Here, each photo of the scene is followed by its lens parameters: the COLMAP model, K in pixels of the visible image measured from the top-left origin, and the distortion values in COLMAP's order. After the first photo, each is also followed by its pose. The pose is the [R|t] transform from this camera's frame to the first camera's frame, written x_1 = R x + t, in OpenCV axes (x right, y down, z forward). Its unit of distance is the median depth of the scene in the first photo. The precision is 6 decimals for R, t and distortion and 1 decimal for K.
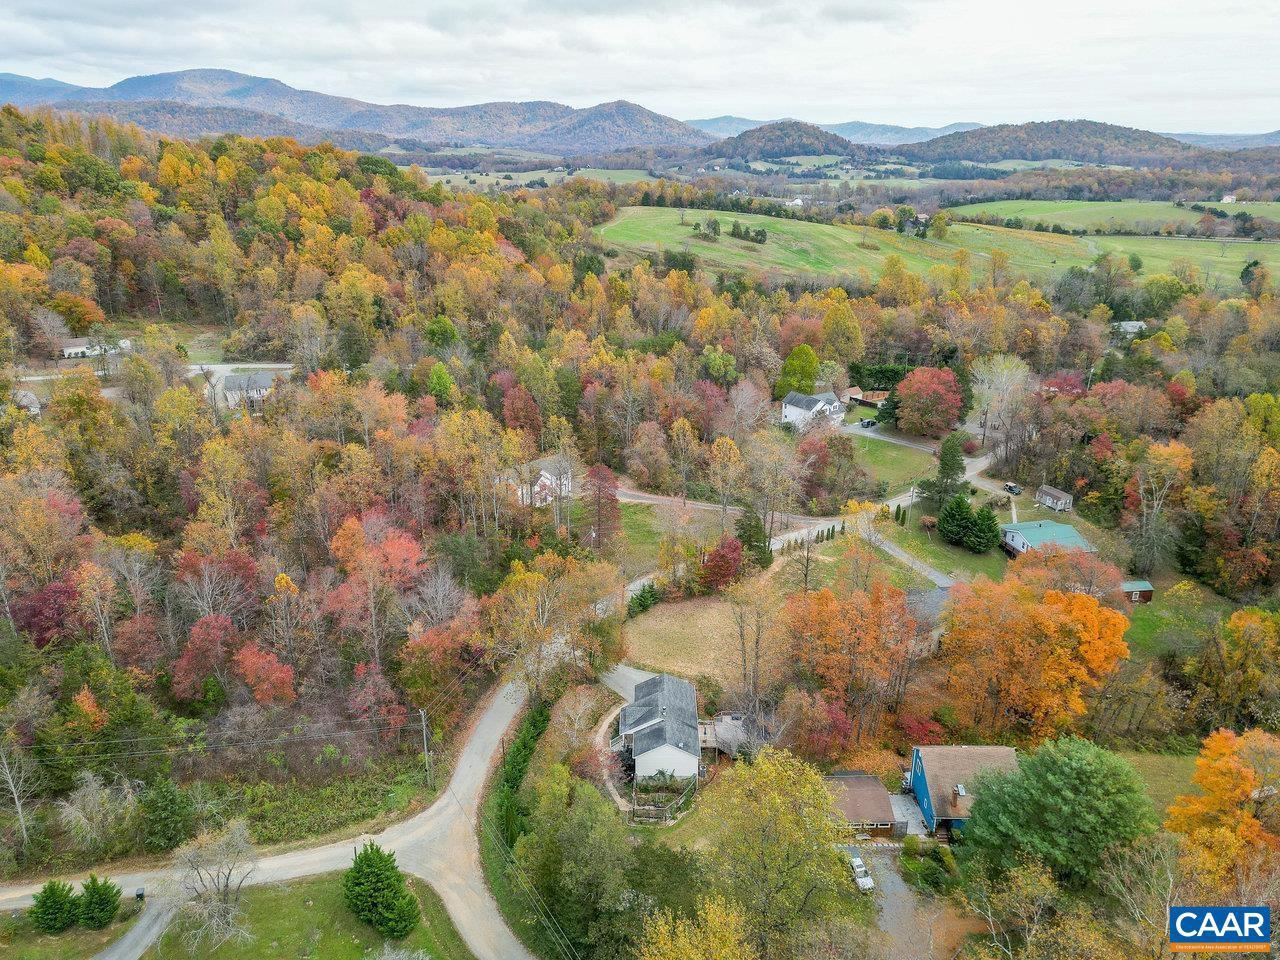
lens RADIAL K [[892.7, 0, 640.0], [0, 892.7, 480.0], [0, 0, 1]] dist [0.086750, -0.067312]
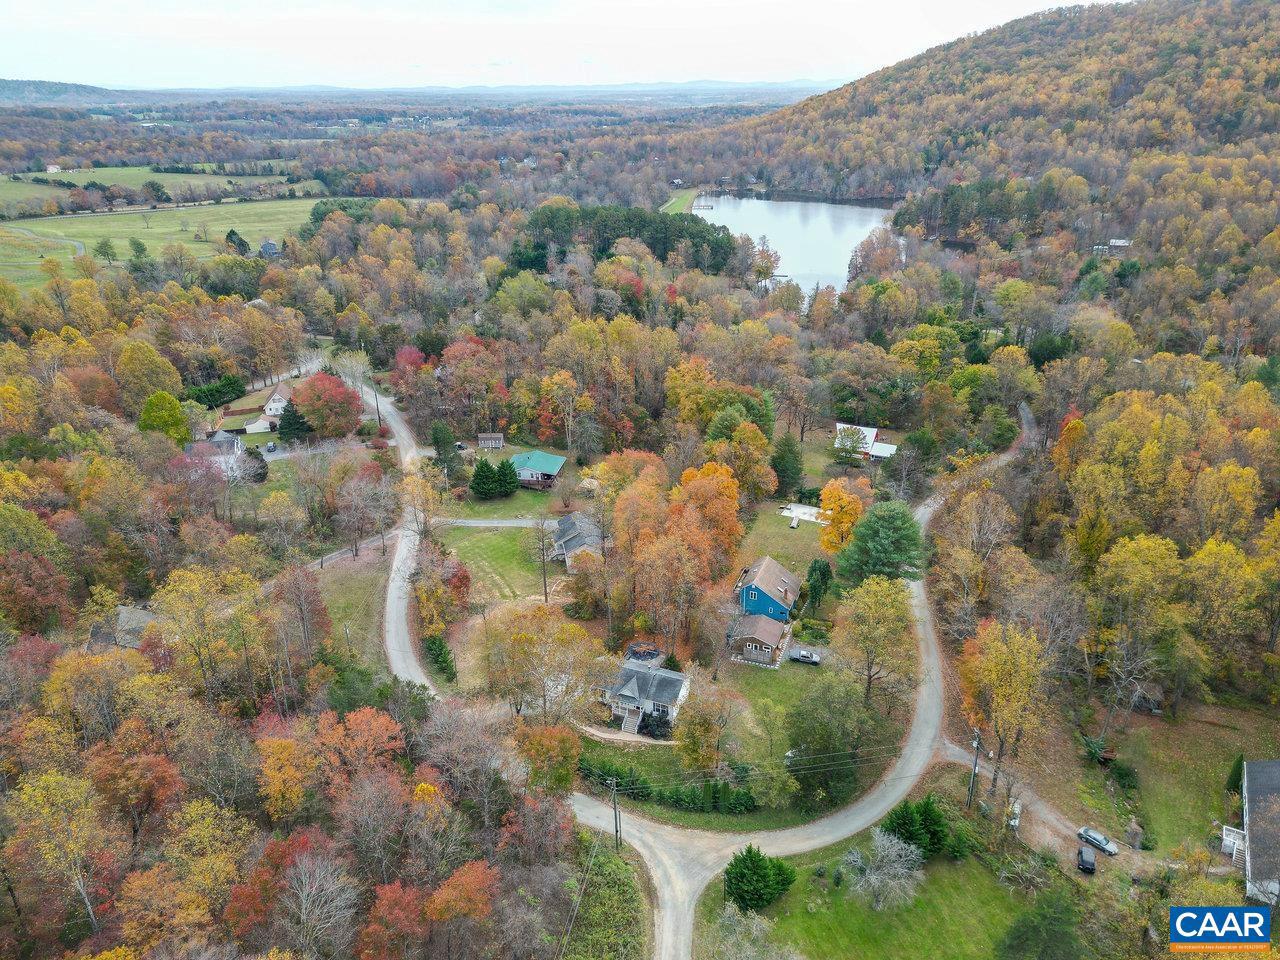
lens RADIAL K [[892.7, 0, 640.0], [0, 892.7, 480.0], [0, 0, 1]] dist [0.086750, -0.067312]
pose [[0.369397, -0.372651, 0.851280, -0.104060], [0.337077, 0.907414, 0.250956, -0.032432], [-0.865982, 0.194244, 0.460808, 0.044780]]
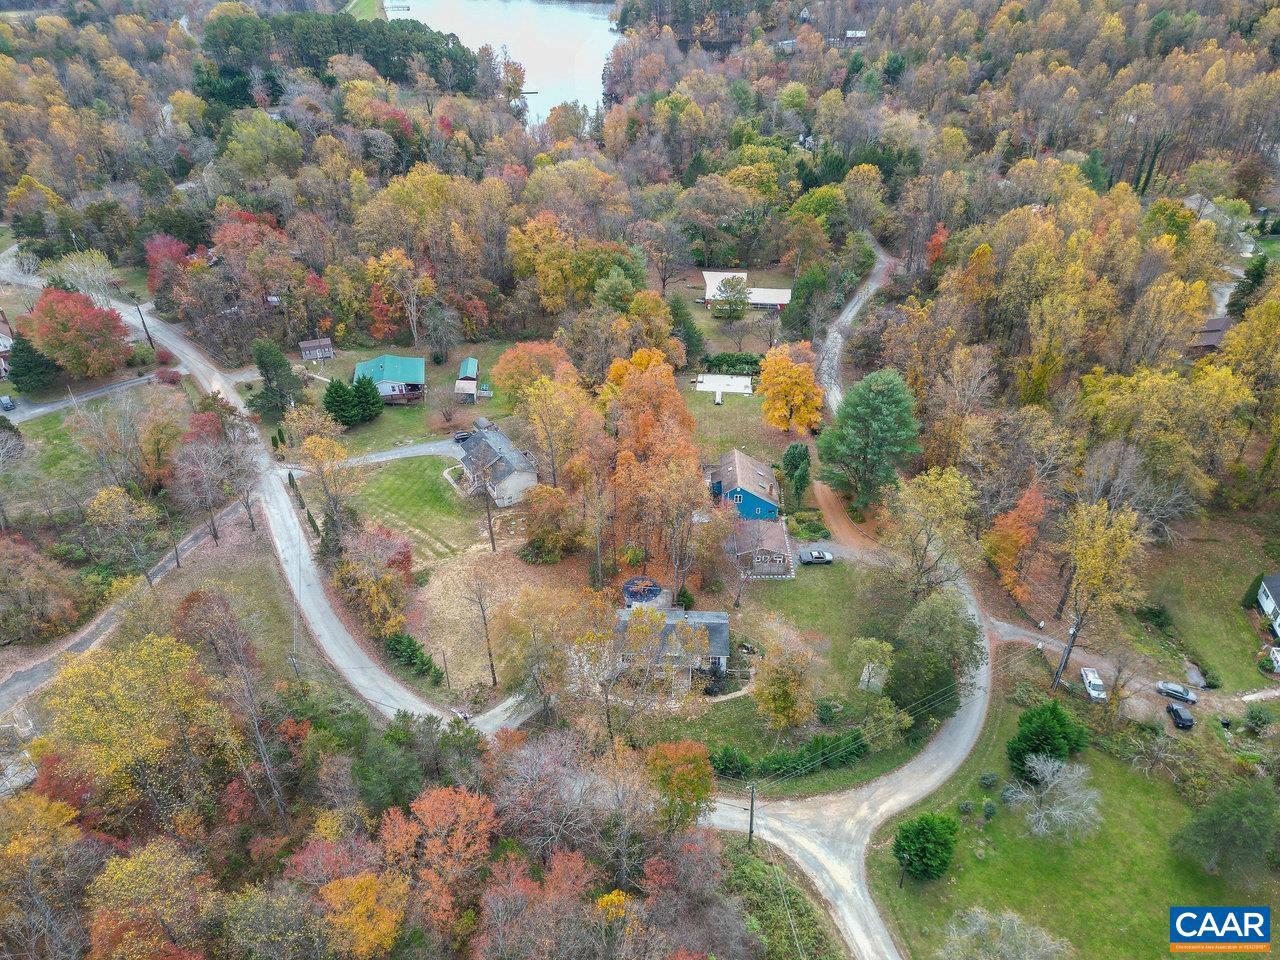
lens RADIAL K [[892.7, 0, 640.0], [0, 892.7, 480.0], [0, 0, 1]] dist [0.086750, -0.067312]
pose [[0.030666, -0.566884, 0.823227, -0.083774], [0.361763, 0.774071, 0.519558, -0.048404], [-0.931766, 0.281880, 0.228815, 0.086150]]
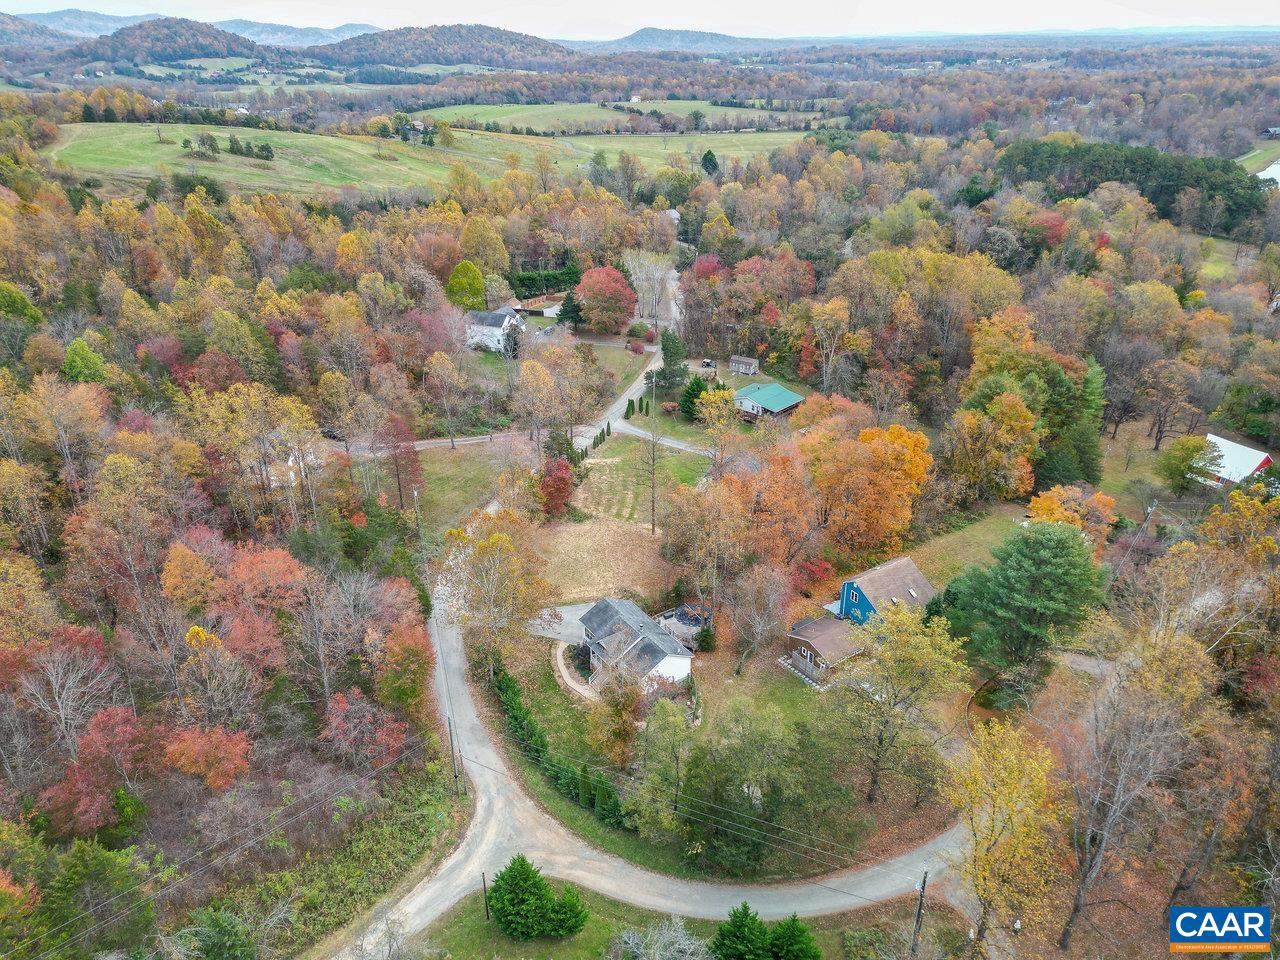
lens RADIAL K [[912.5, 0, 637.3], [0, 912.5, 452.2], [0, 0, 1]] dist [0.093933, -0.080159]
pose [[0.825888, -0.233857, 0.513050, -0.052040], [0.204455, 0.972212, 0.114027, -0.006043], [-0.525459, 0.010722, 0.850751, 0.014037]]
